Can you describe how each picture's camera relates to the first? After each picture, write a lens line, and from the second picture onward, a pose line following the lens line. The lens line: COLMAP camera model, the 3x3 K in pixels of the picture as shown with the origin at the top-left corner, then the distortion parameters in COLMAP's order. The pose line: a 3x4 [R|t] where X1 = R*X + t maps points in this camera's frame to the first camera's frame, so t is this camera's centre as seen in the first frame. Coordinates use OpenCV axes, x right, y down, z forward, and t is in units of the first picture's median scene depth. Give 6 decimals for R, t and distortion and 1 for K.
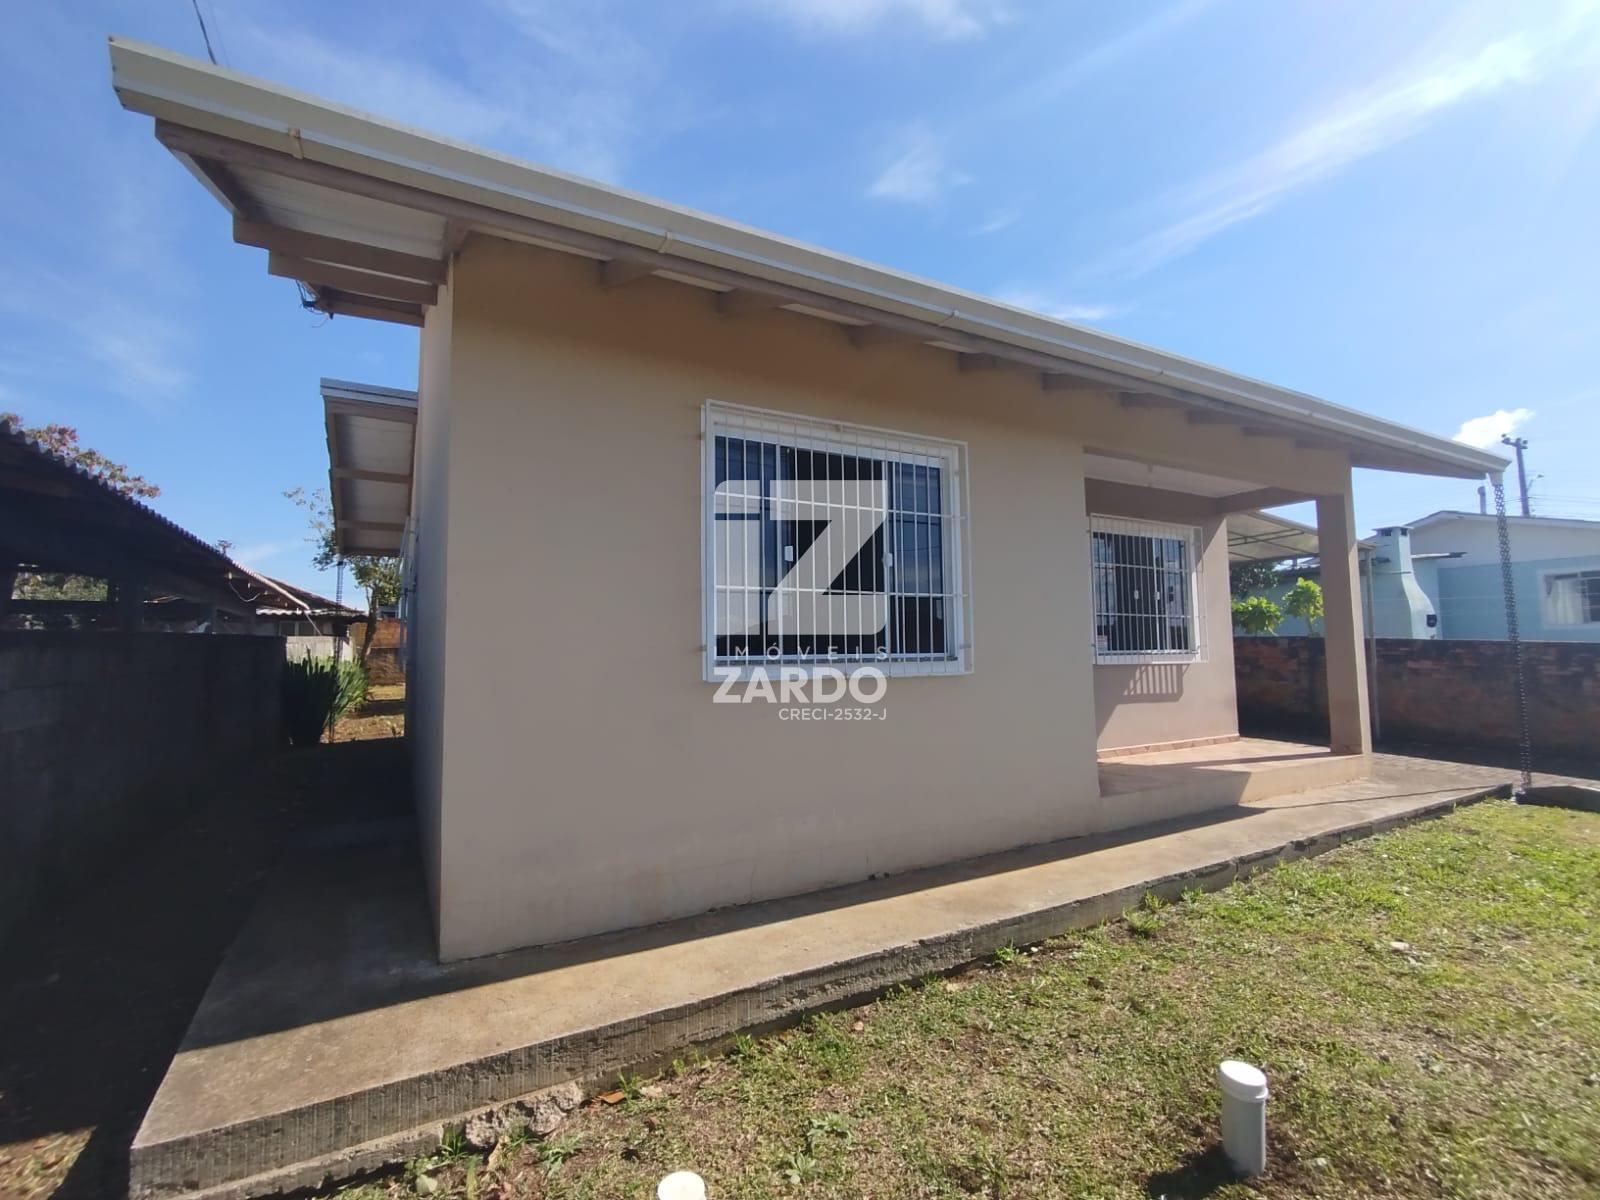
lens RADIAL K [[740.3, 0, 800.0], [0, 740.3, 600.0], [0, 0, 1]] dist [0.003302, 0.000731]
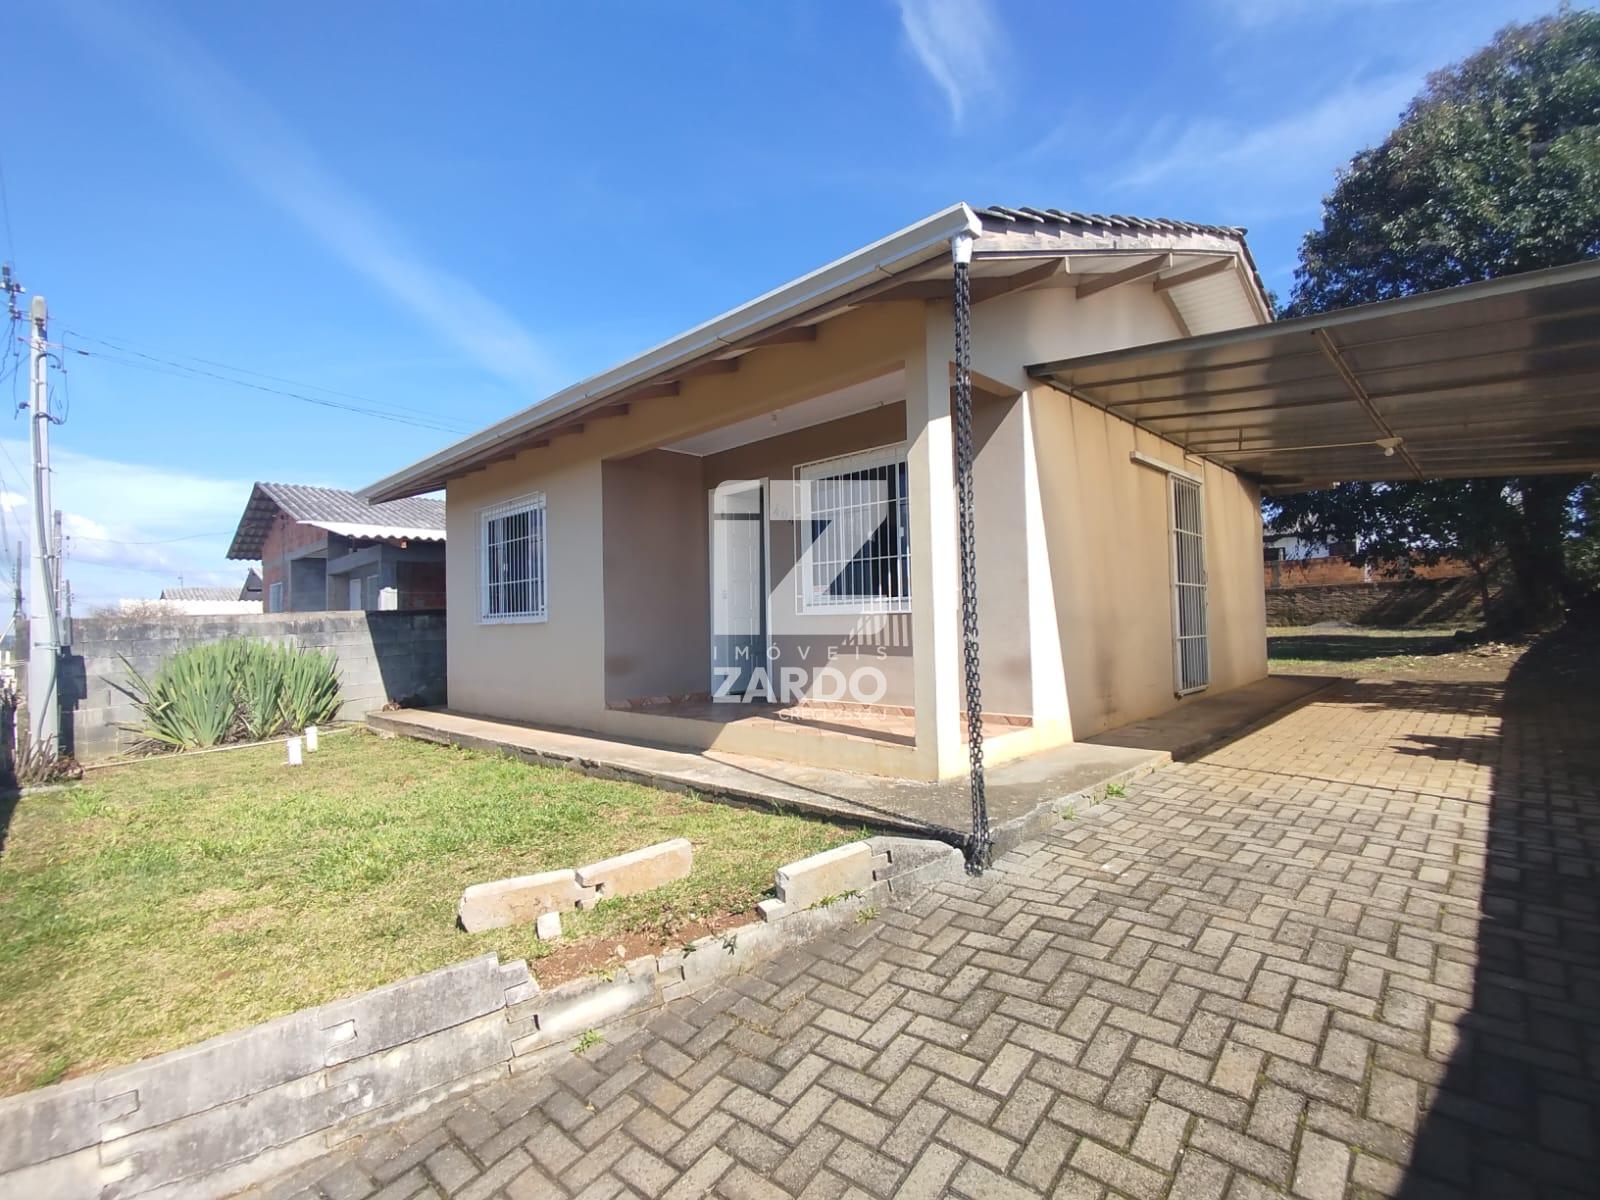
lens RADIAL K [[740.3, 0, 800.0], [0, 740.3, 600.0], [0, 0, 1]] dist [0.003302, 0.000731]
pose [[0.277751, -0.026870, -0.960277, 1.829151], [0.087468, 0.996164, -0.002575, 0.092237], [0.956663, -0.083279, 0.279036, 0.949301]]
